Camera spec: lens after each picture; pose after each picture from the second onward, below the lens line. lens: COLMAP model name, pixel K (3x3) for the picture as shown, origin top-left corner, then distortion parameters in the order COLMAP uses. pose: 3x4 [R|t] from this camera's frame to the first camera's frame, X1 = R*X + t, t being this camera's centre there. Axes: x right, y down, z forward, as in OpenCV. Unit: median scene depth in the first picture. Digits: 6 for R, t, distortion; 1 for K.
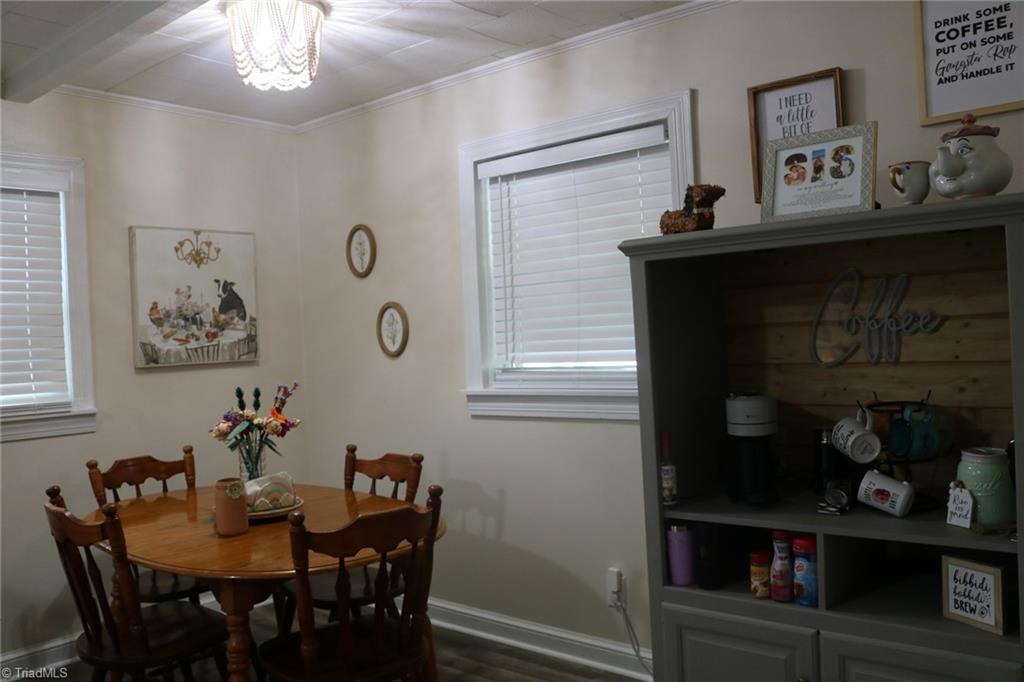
lens RADIAL K [[853.0, 0, 512.0], [0, 853.0, 341.0], [0, 0, 1]] dist [-0.156977, 0.131517]
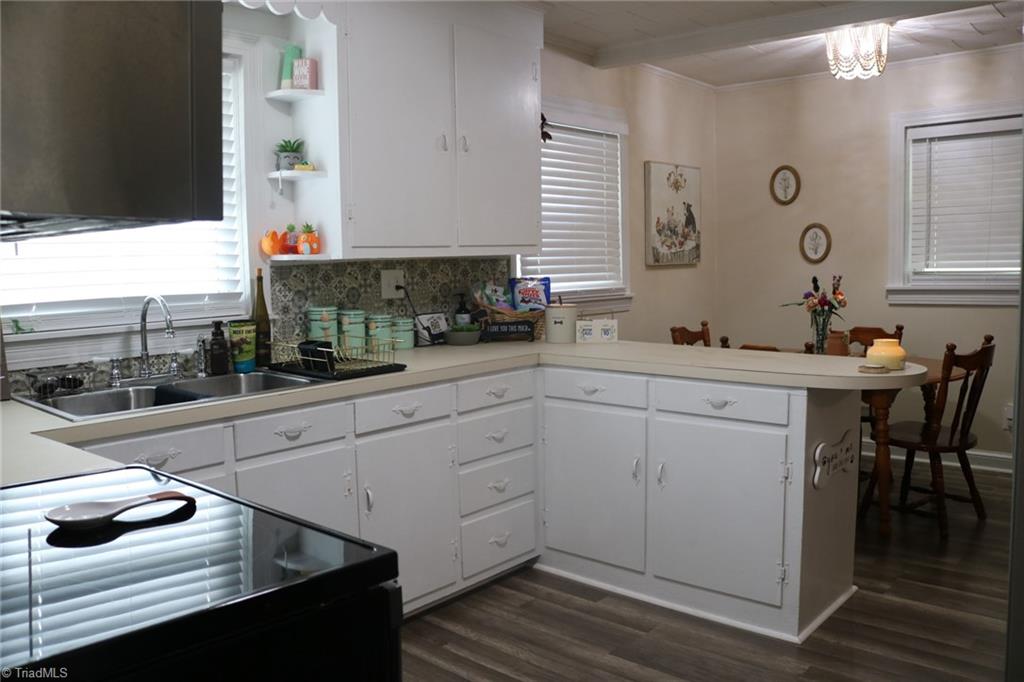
lens RADIAL K [[853.0, 0, 512.0], [0, 853.0, 341.0], [0, 0, 1]] dist [-0.156977, 0.131517]
pose [[0.999727, 0.021844, -0.008263, -0.653277], [-0.021042, 0.995969, 0.087194, 0.038896], [0.010134, -0.086996, 0.996157, -0.401442]]
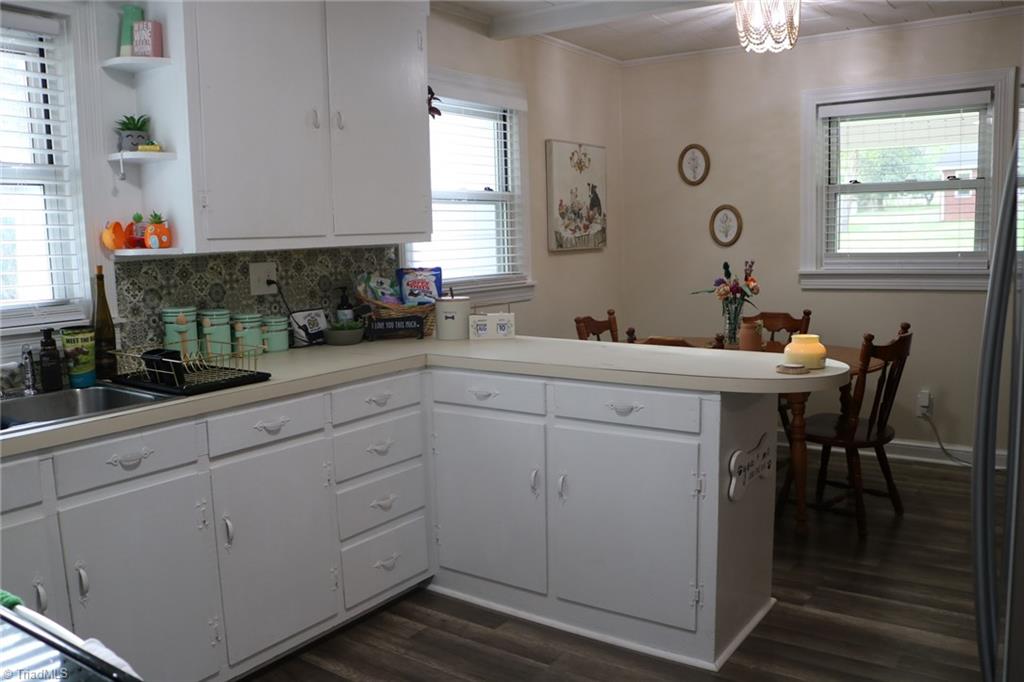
lens RADIAL K [[853.0, 0, 512.0], [0, 853.0, 341.0], [0, 0, 1]] dist [-0.156977, 0.131517]
pose [[0.995686, 0.002504, 0.092757, -0.625414], [-0.012620, 0.994001, 0.108636, 0.028309], [-0.091928, -0.109338, 0.989745, -0.310112]]
